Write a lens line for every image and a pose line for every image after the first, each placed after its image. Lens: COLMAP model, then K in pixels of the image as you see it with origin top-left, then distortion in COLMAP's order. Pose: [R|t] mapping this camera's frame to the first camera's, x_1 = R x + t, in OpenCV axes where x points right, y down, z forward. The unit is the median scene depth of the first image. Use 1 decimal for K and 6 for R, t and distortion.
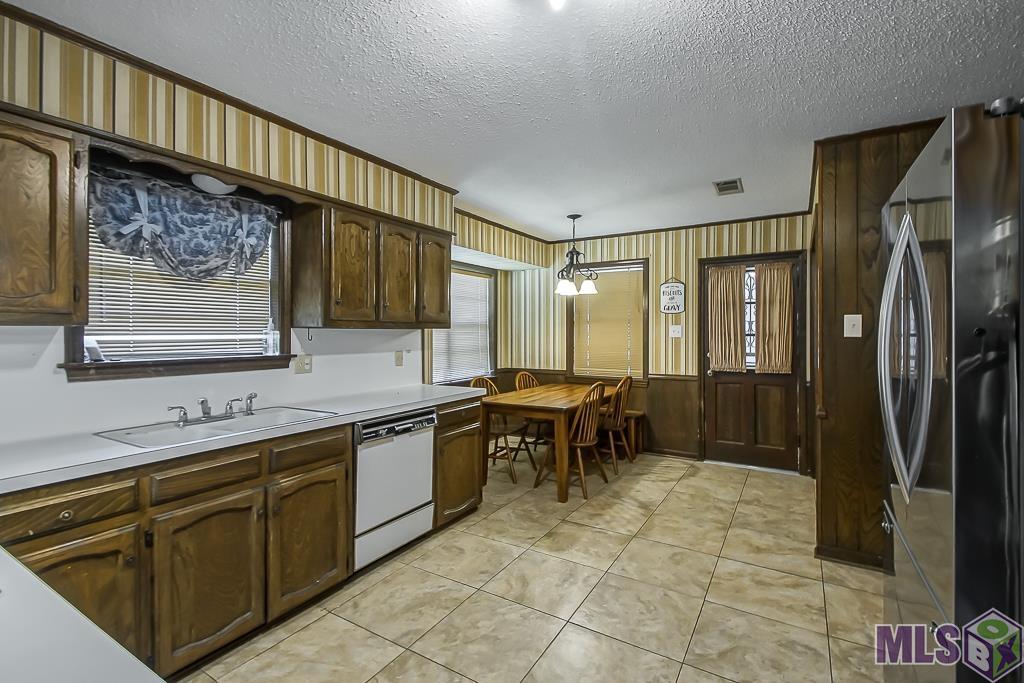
lens RADIAL K [[453.5, 0, 512.0], [0, 453.5, 341.5], [0, 0, 1]] dist [0.001663, -0.000150]
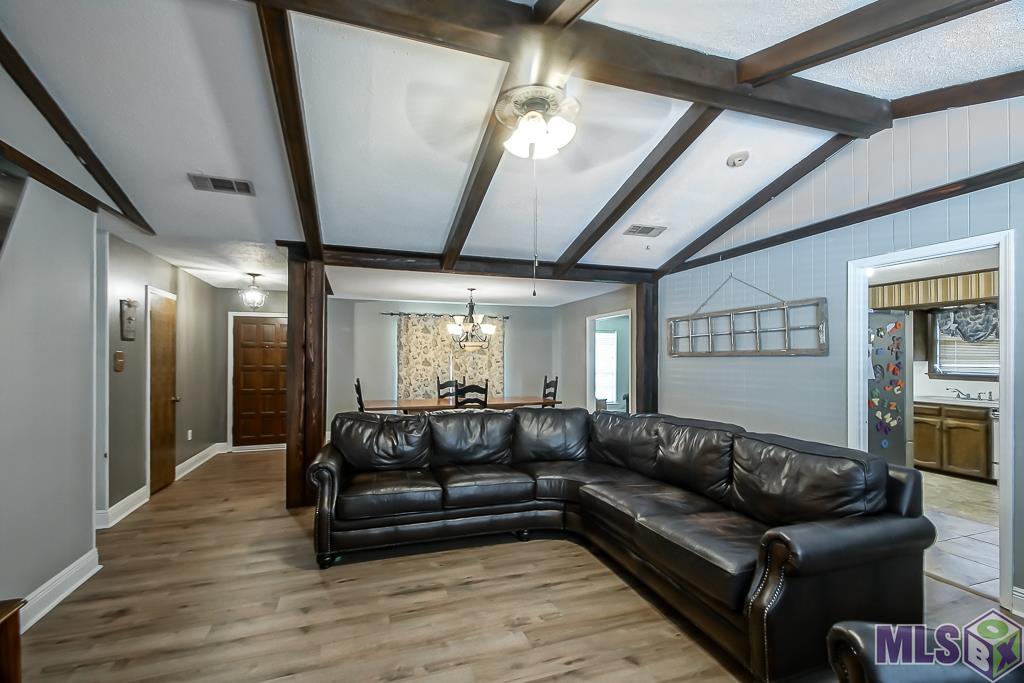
lens RADIAL K [[458.2, 0, 511.0], [0, 458.2, 345.8], [0, 0, 1]] dist [0.002613, 0.000182]
pose [[-0.637623, -0.017198, -0.770157, 2.027584], [-0.017415, 0.999817, -0.007908, -0.038885], [0.770152, 0.008369, -0.637806, 0.473372]]
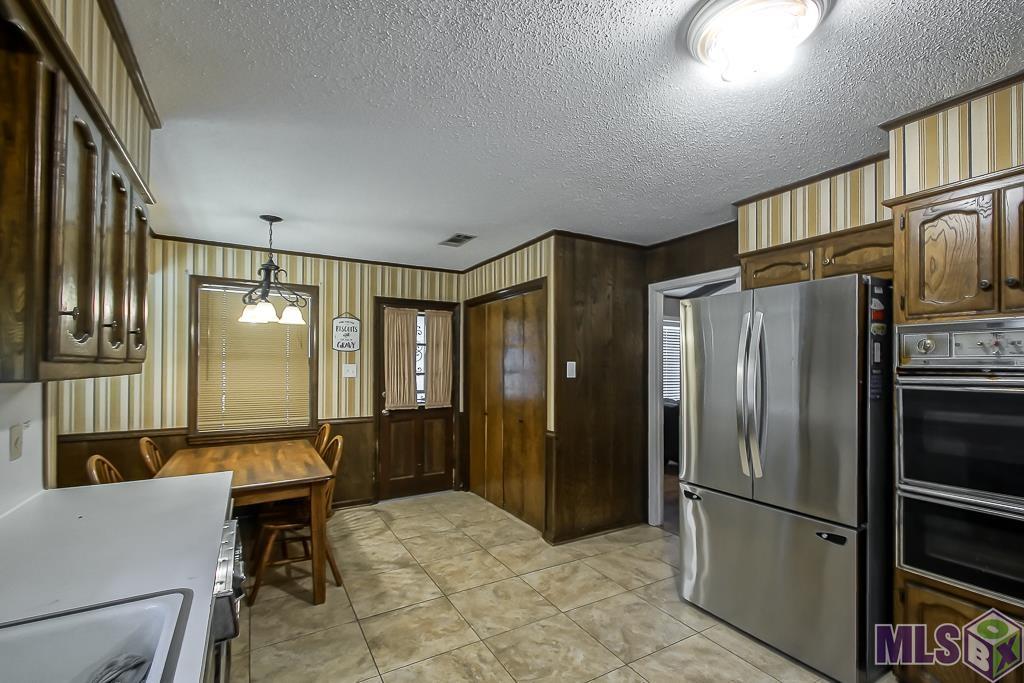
lens RADIAL K [[456.5, 0, 515.1], [0, 456.5, 366.7], [0, 0, 1]] dist [0.021057, -0.000042]
pose [[0.468031, -0.001883, 0.883710, -0.453353], [0.016241, 0.999847, -0.006472, -0.028256], [-0.883563, 0.017381, 0.467990, 0.390673]]
